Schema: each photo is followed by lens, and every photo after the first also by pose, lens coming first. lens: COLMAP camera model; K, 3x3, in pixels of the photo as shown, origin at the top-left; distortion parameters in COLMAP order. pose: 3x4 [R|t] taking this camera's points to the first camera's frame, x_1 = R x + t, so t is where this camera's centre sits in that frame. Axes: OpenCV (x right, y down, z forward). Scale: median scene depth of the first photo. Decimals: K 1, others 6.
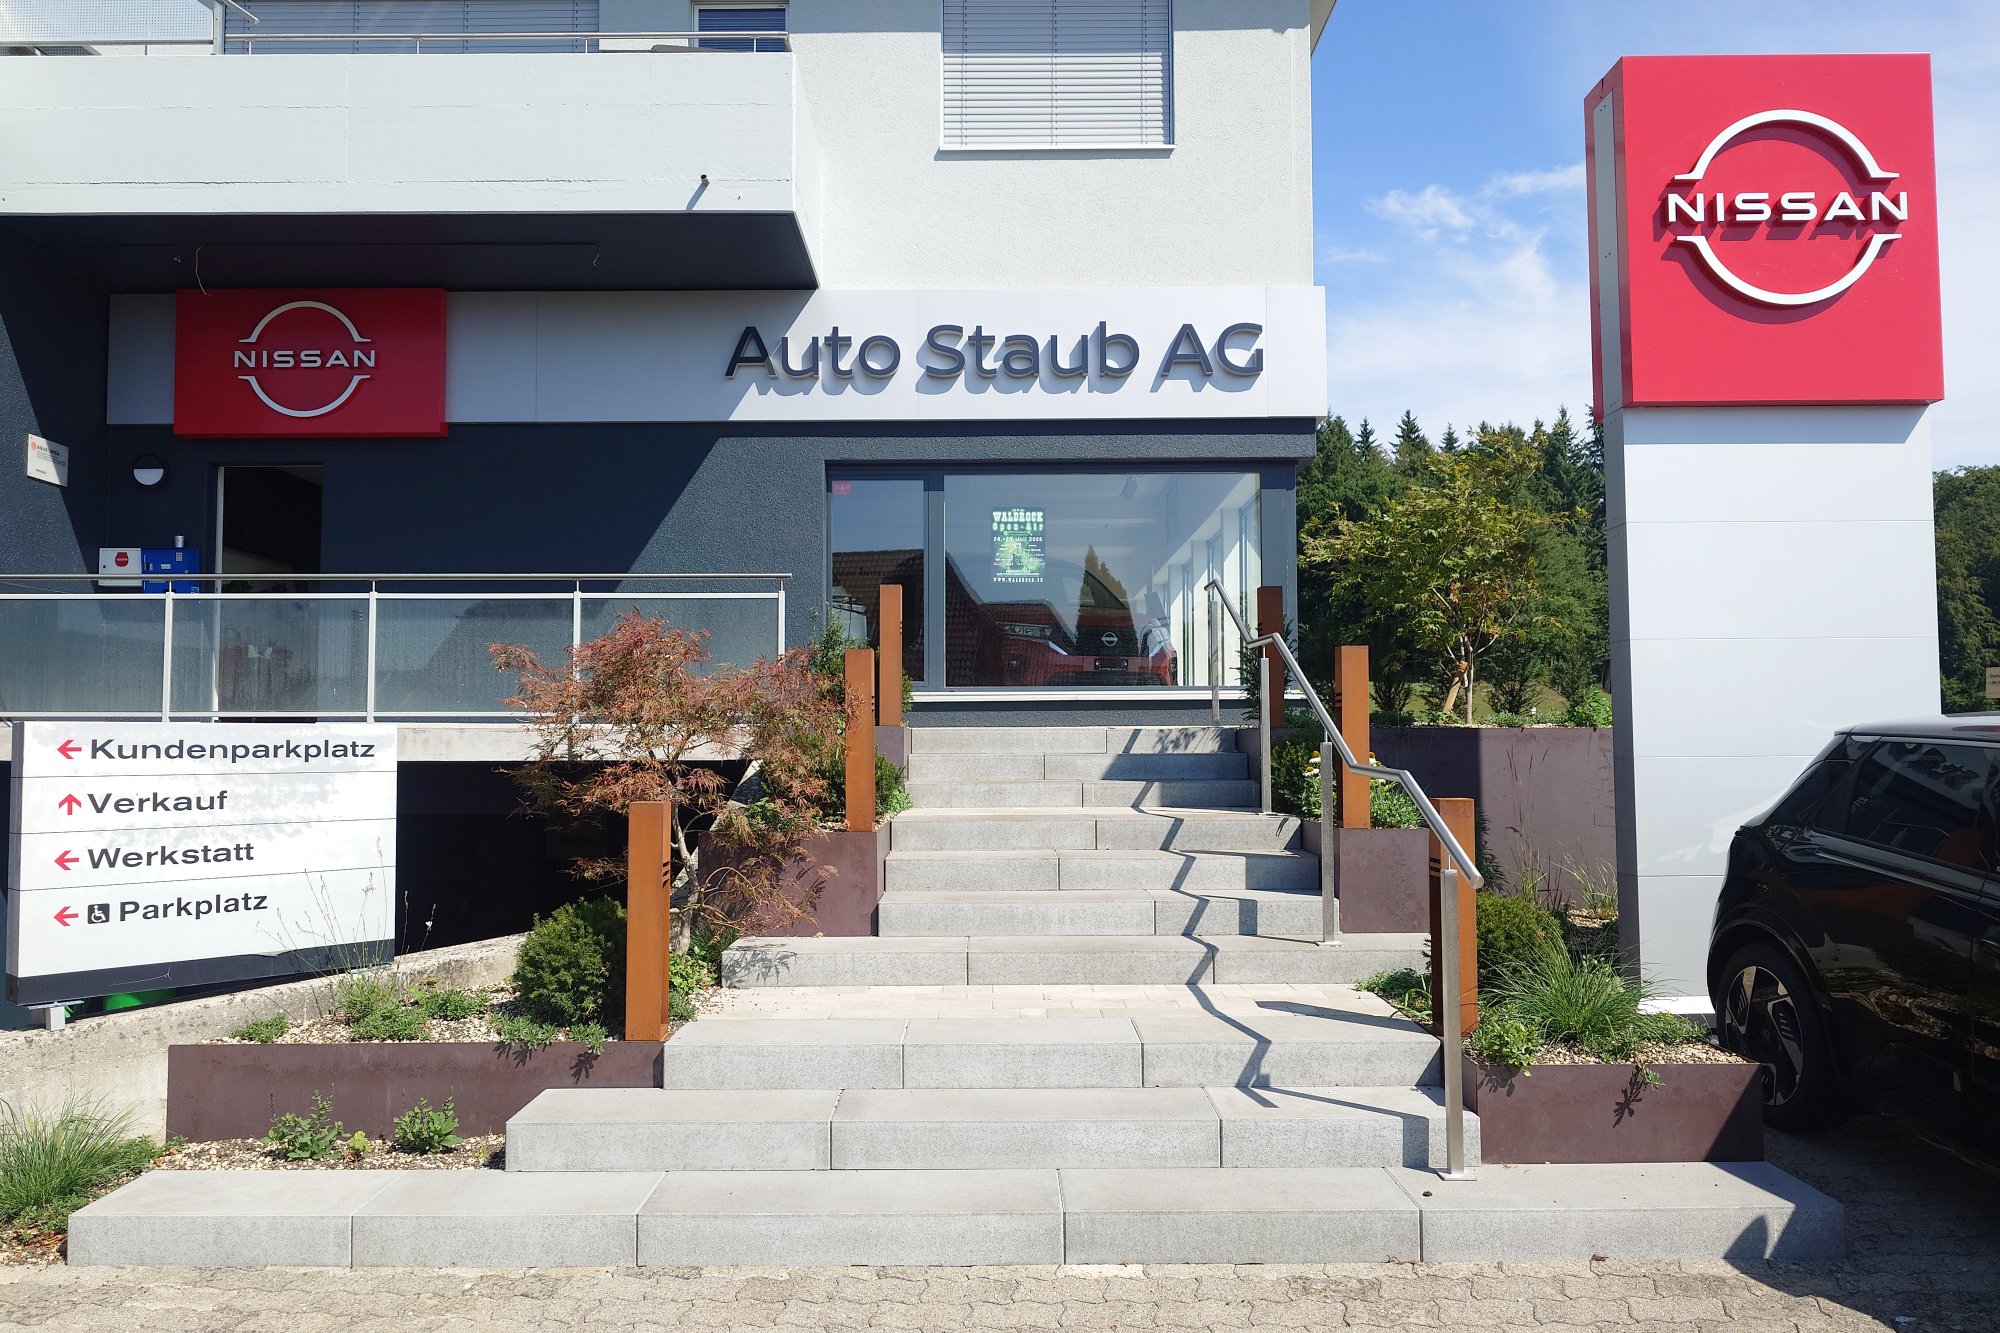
lens RADIAL K [[1413.2, 0, 1007.8], [0, 1413.2, 682.2], [0, 0, 1]] dist [0.000604, -0.004755]
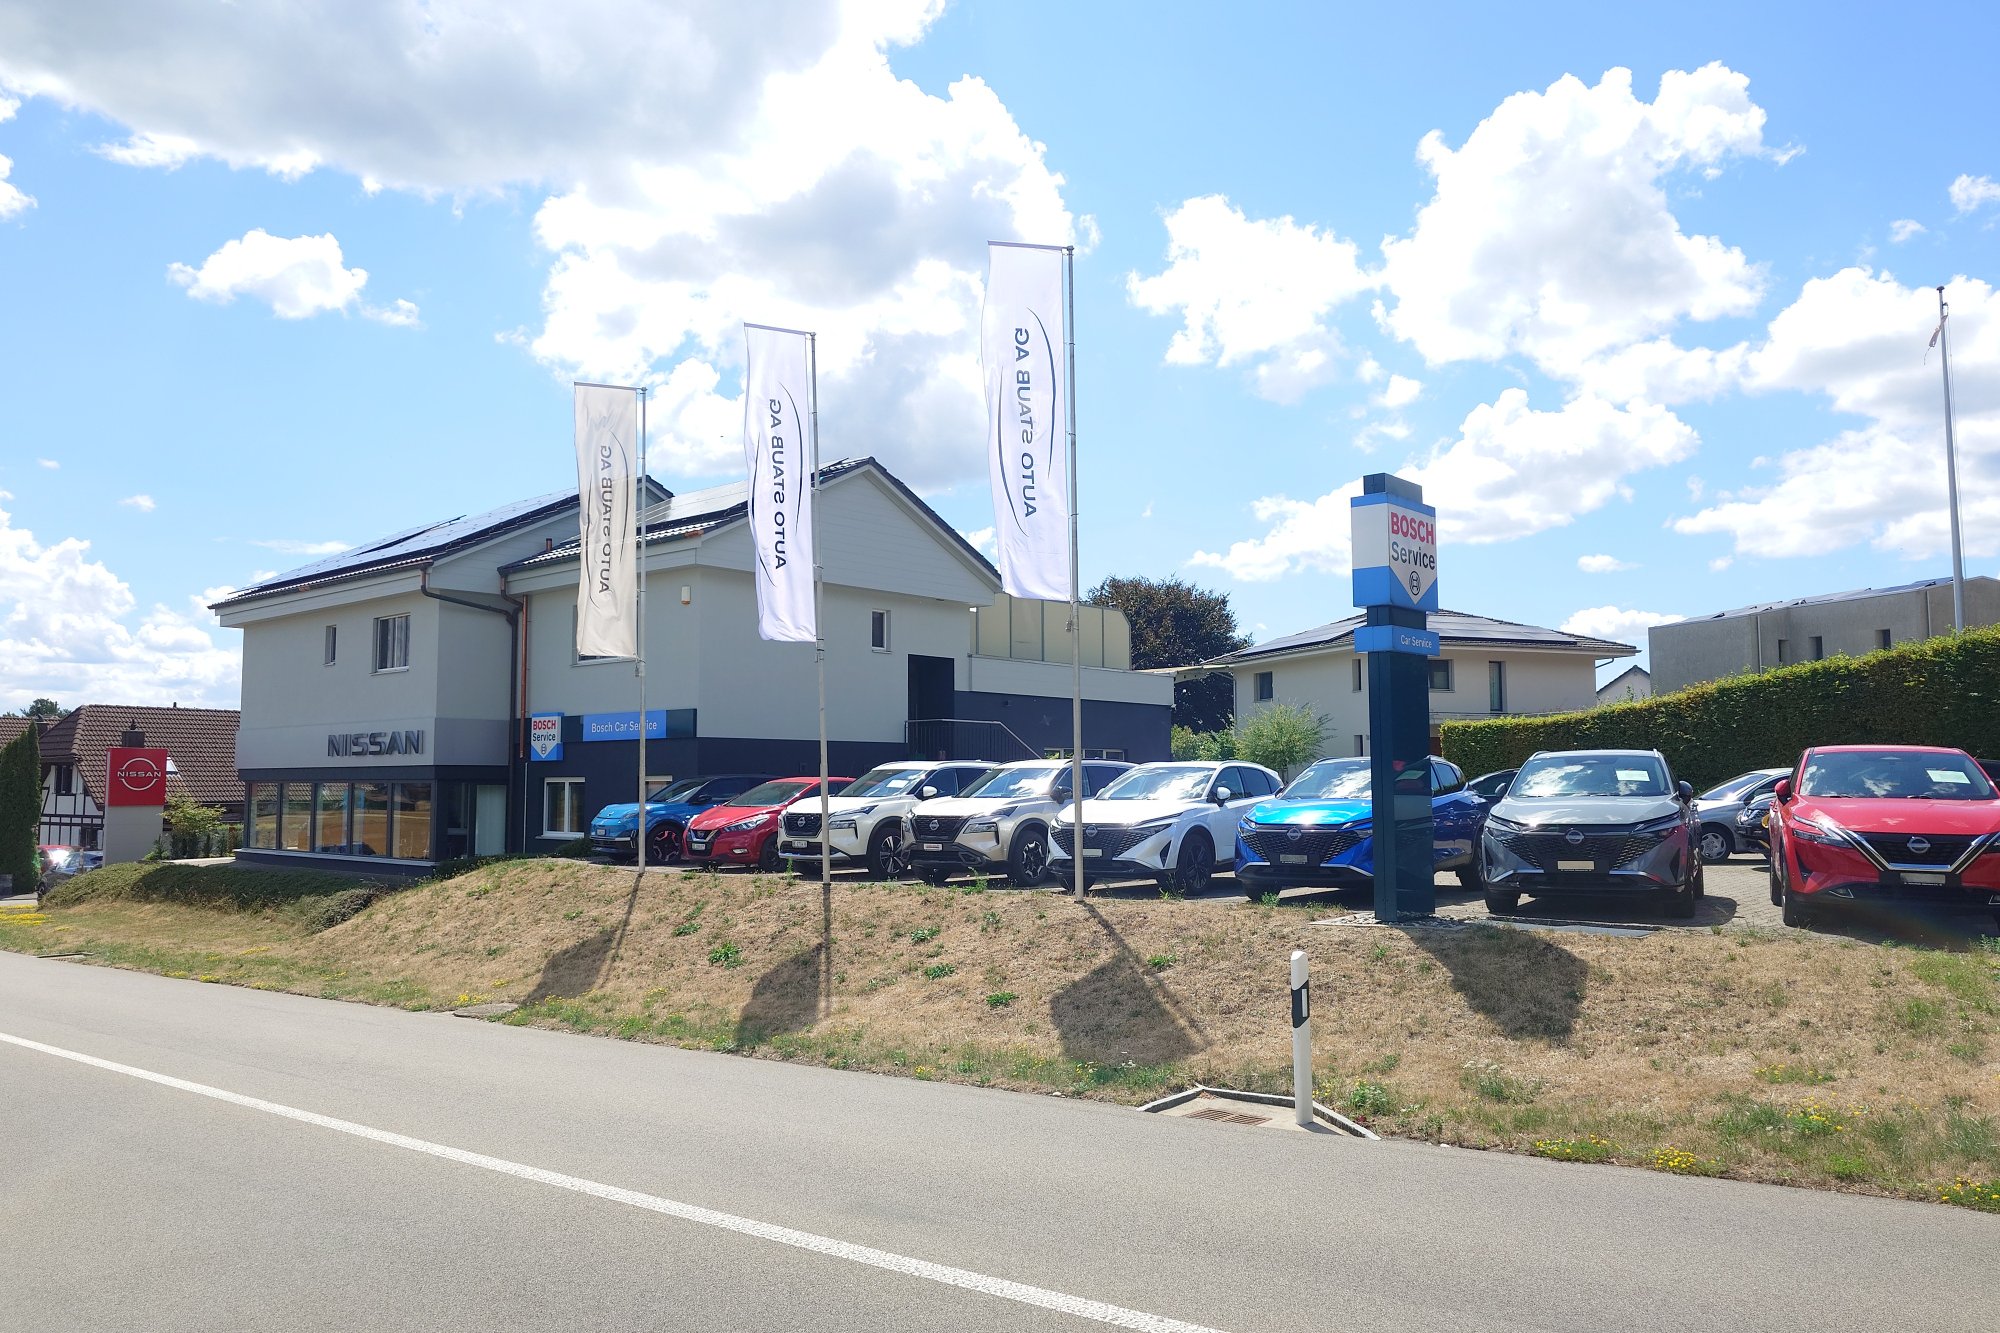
lens RADIAL K [[1423.5, 0, 1000.0], [0, 1423.5, 666.5], [0, 0, 1]] dist [0.004516, 0.000691]
pose [[0.660525, 0.068438, 0.747678, -1.348900], [-0.036610, 0.997588, -0.058971, -0.463075], [-0.749911, 0.011580, 0.661438, -4.834515]]
